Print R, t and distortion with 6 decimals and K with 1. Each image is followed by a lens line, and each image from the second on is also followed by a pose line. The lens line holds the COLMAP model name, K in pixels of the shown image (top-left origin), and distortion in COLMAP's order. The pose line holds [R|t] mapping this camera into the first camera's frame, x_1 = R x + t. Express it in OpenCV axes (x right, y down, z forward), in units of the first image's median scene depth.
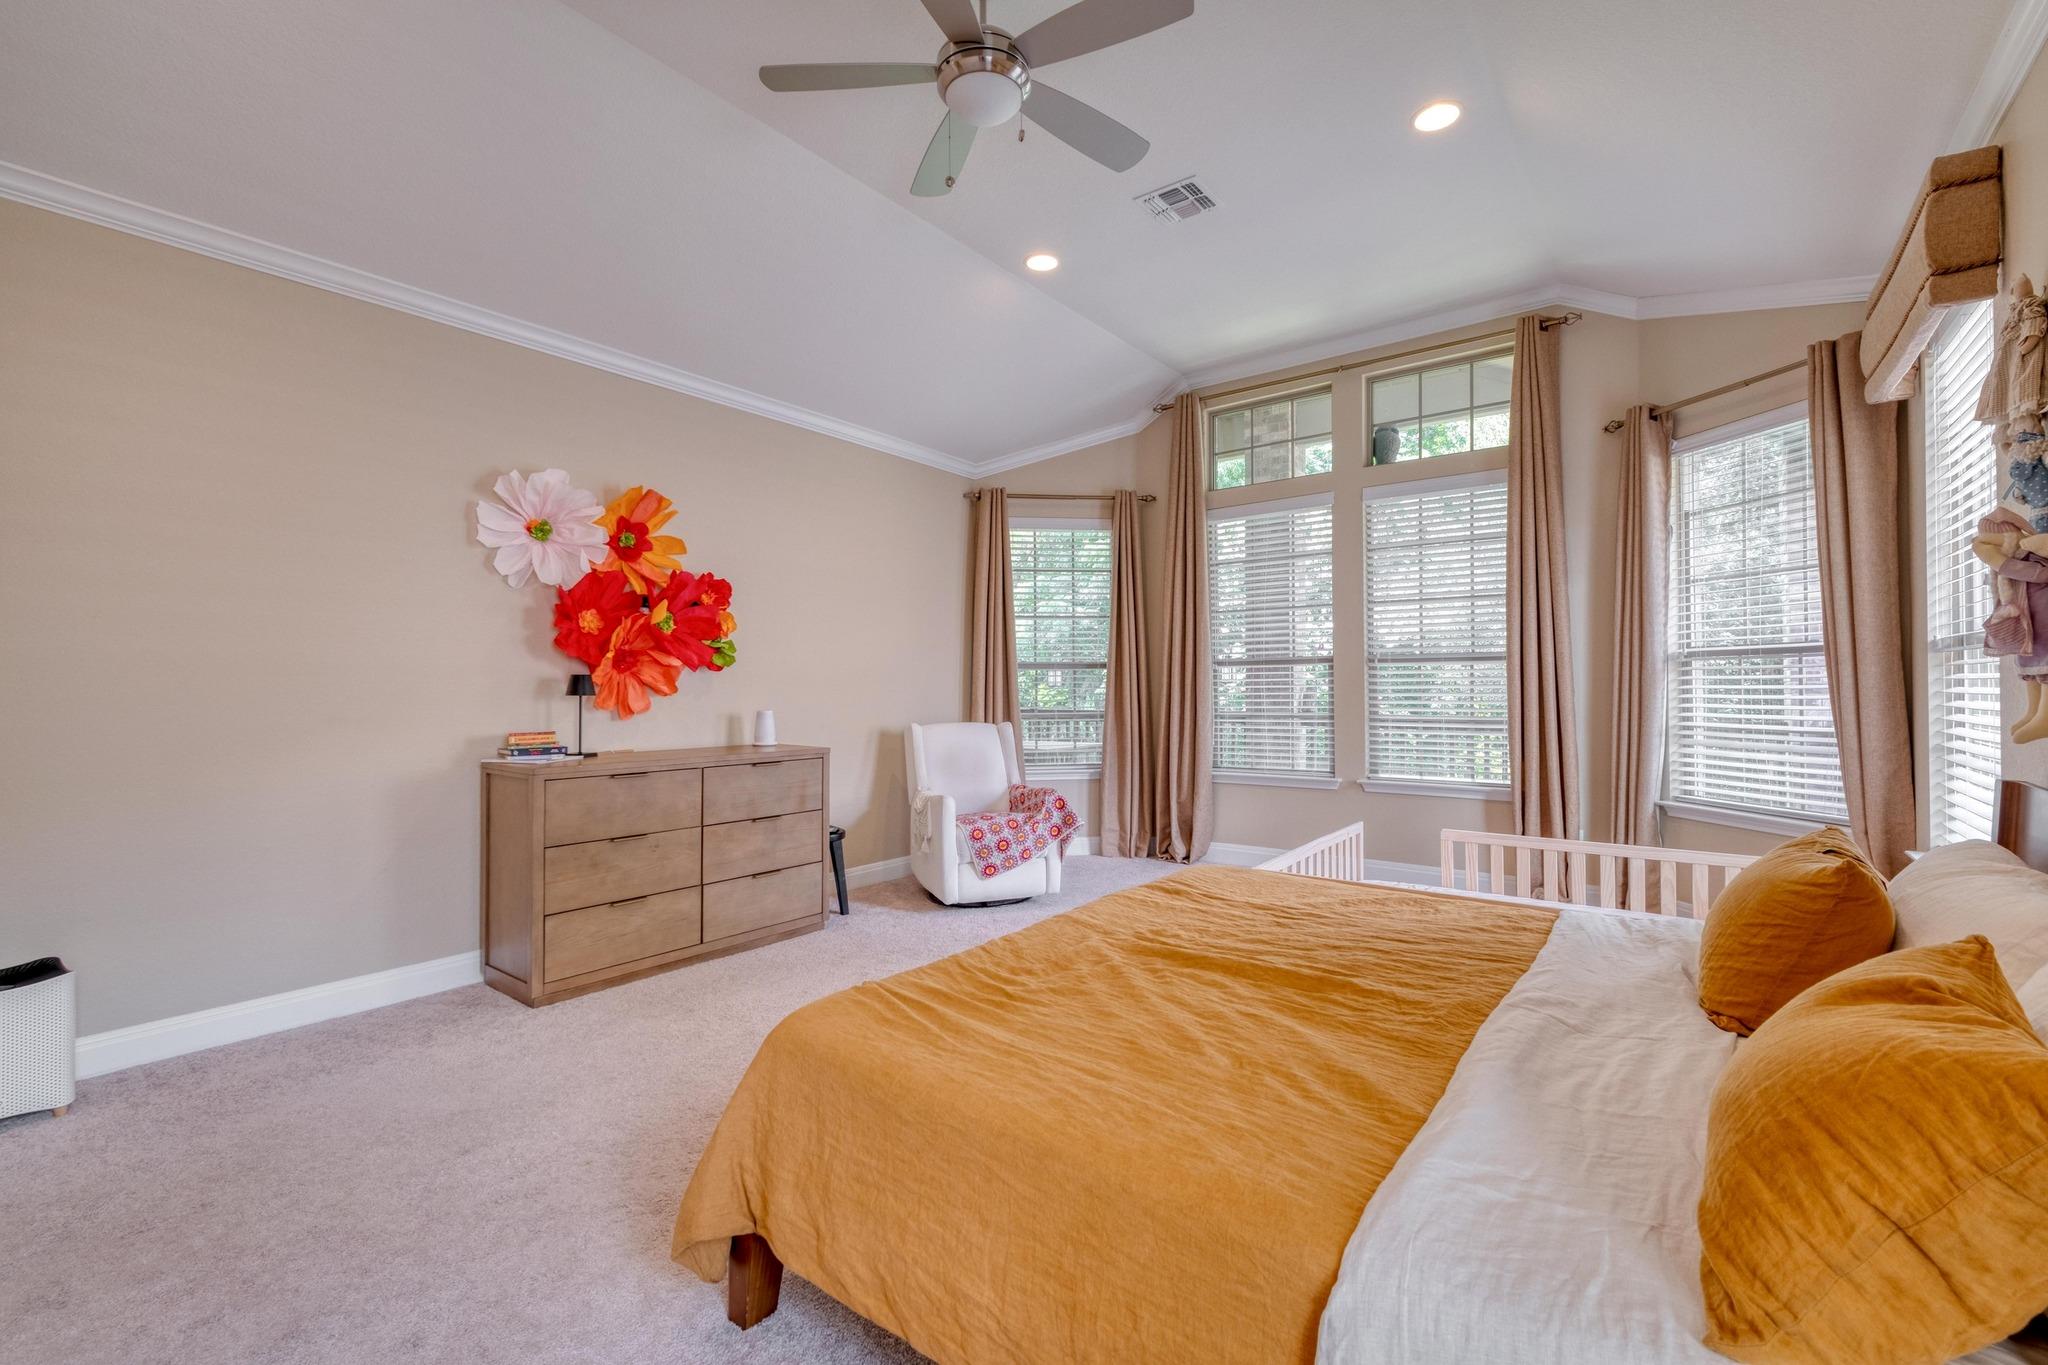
lens RADIAL K [[869.9, 0, 1024.0], [0, 869.9, 682.5], [0, 0, 1]] dist [-0.001599, -0.000176]
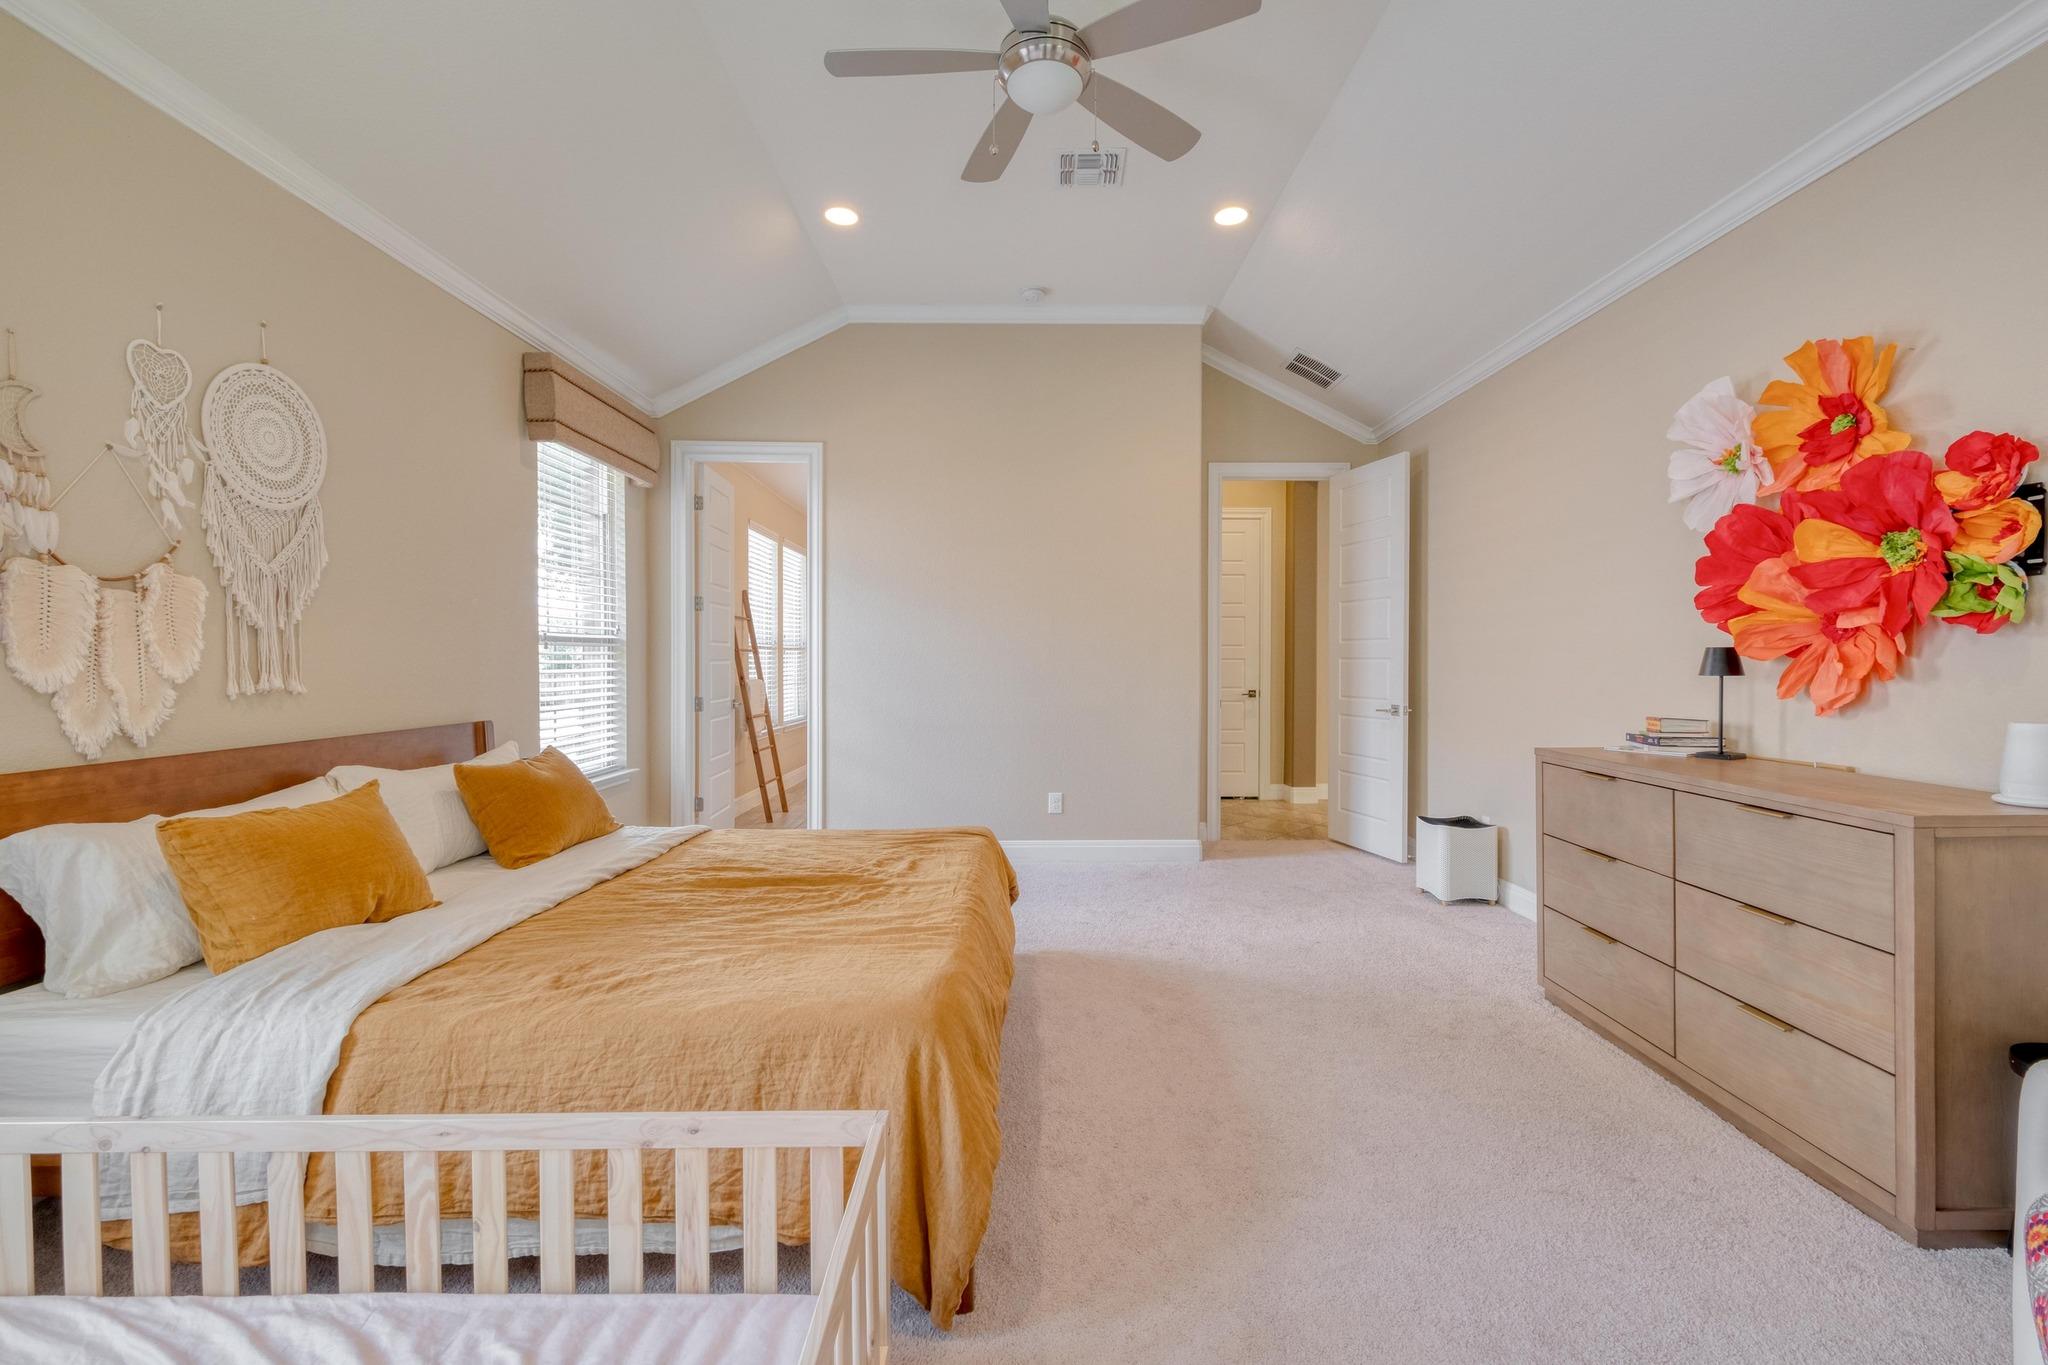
lens RADIAL K [[883.9, 0, 1028.5], [0, 883.9, 675.9], [0, 0, 1]] dist [-0.000236, -0.000987]
pose [[-0.787622, 0.014467, -0.615989, 0.360577], [0.004088, 0.999825, 0.018254, -0.001023], [0.616146, 0.011859, -0.787543, 1.044172]]
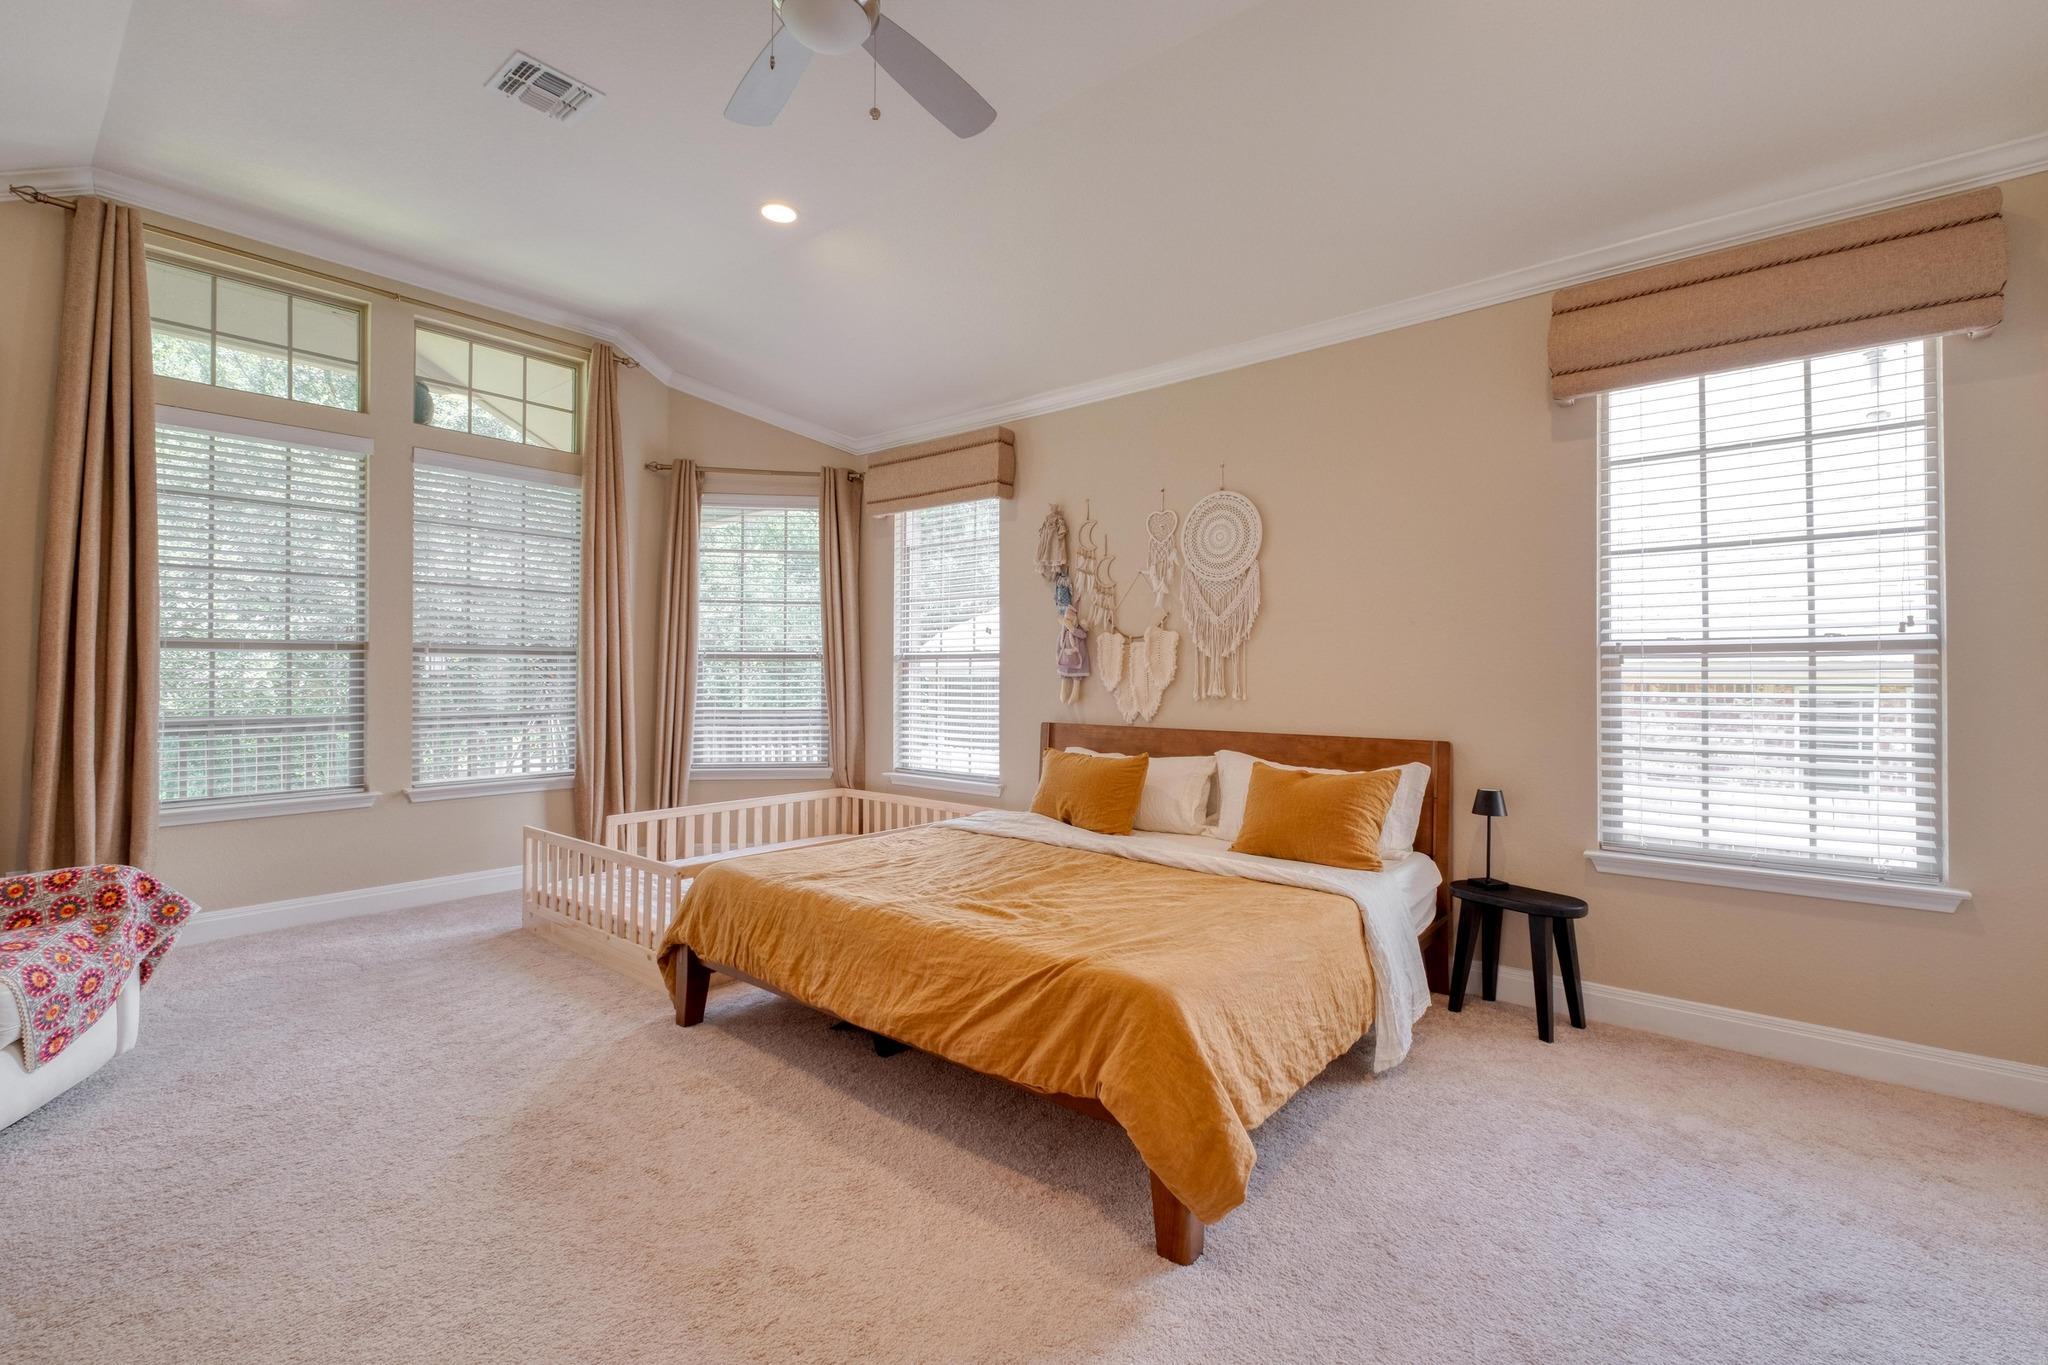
lens RADIAL K [[883.9, 0, 1028.5], [0, 883.9, 675.9], [0, 0, 1]] dist [-0.000236, -0.000987]
pose [[0.037276, 0.006988, 0.999281, -0.536795], [-0.006792, 0.999954, -0.006740, 0.002836], [-0.999282, -0.006536, 0.037321, 0.432423]]
